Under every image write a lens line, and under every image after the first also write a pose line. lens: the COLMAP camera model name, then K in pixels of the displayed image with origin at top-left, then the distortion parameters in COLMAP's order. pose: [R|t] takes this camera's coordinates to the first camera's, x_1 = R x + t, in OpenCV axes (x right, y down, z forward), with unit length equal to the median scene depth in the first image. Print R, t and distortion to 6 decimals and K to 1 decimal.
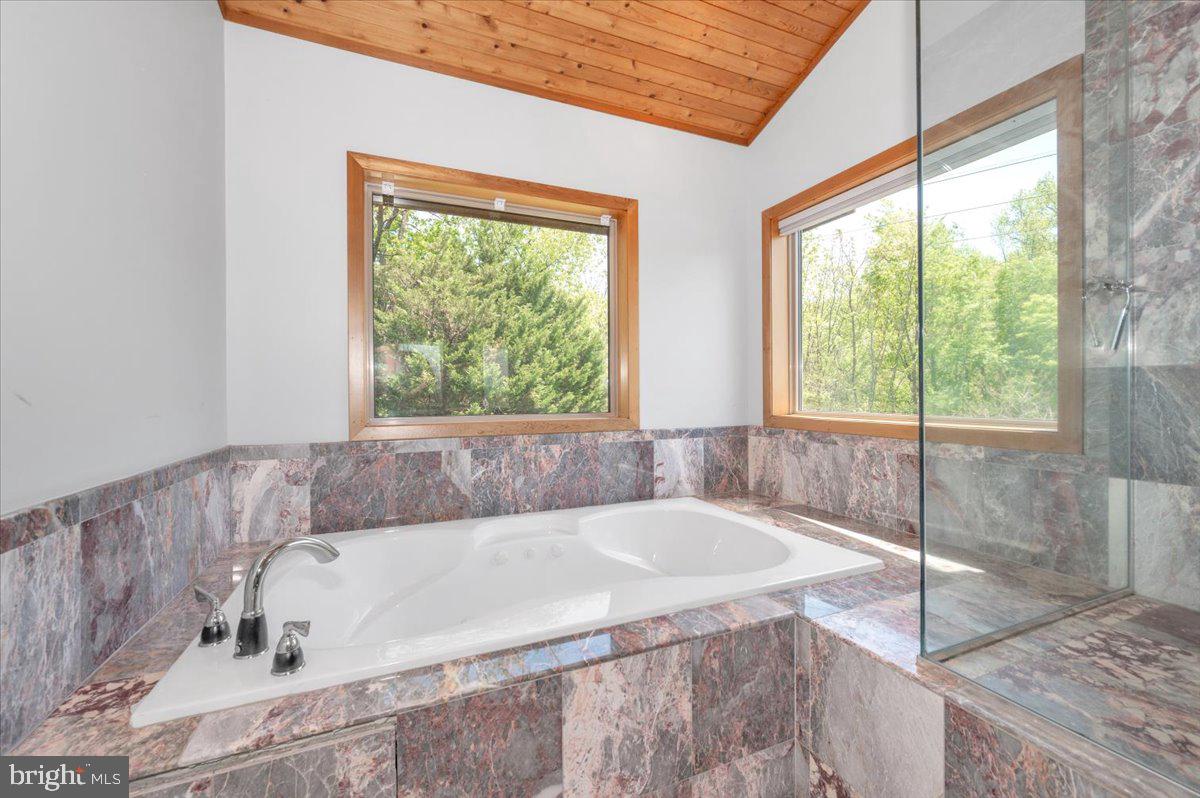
lens RADIAL K [[483.0, 0, 600.0], [0, 483.0, 414.2], [0, 0, 1]] dist [0.000469, 0.000006]
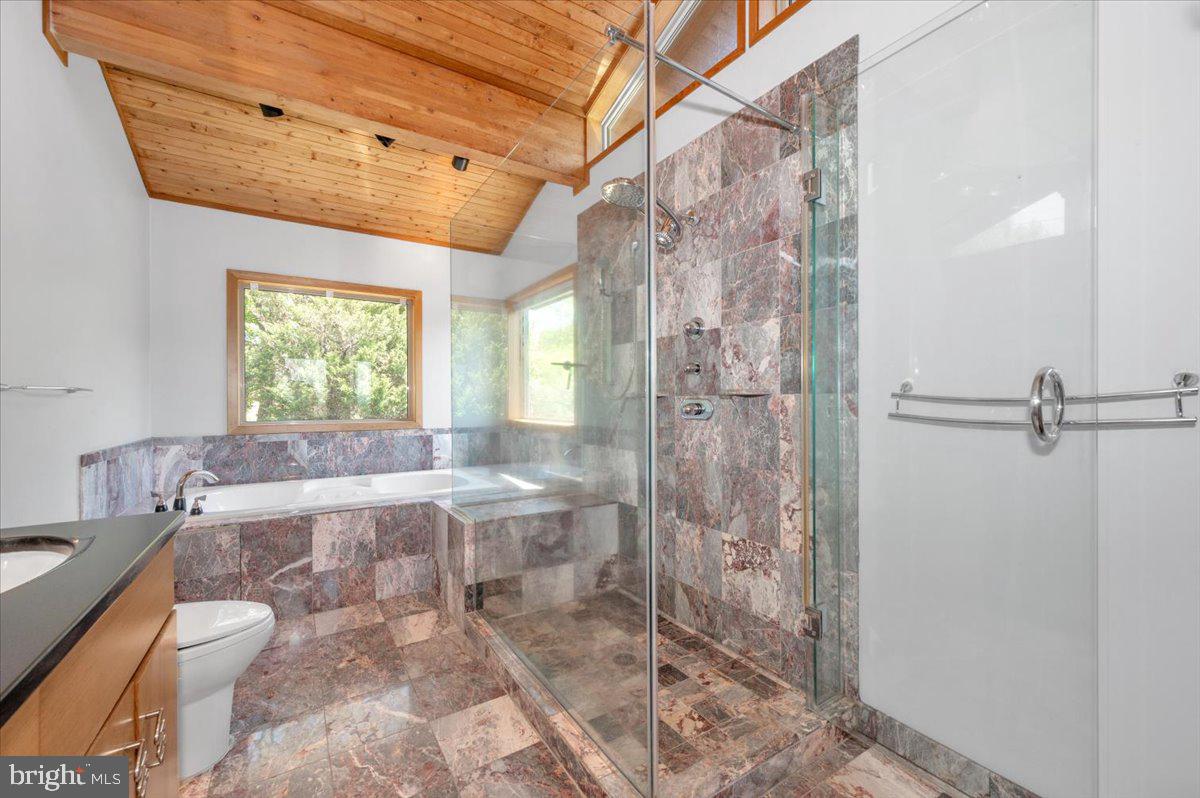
lens RADIAL K [[483.0, 0, 600.0], [0, 483.0, 414.2], [0, 0, 1]] dist [0.000469, 0.000006]
pose [[0.987003, -0.002995, 0.160675, 0.519257], [0.005454, 0.999875, -0.014865, 0.014596], [-0.160610, 0.015548, 0.986895, -0.923395]]
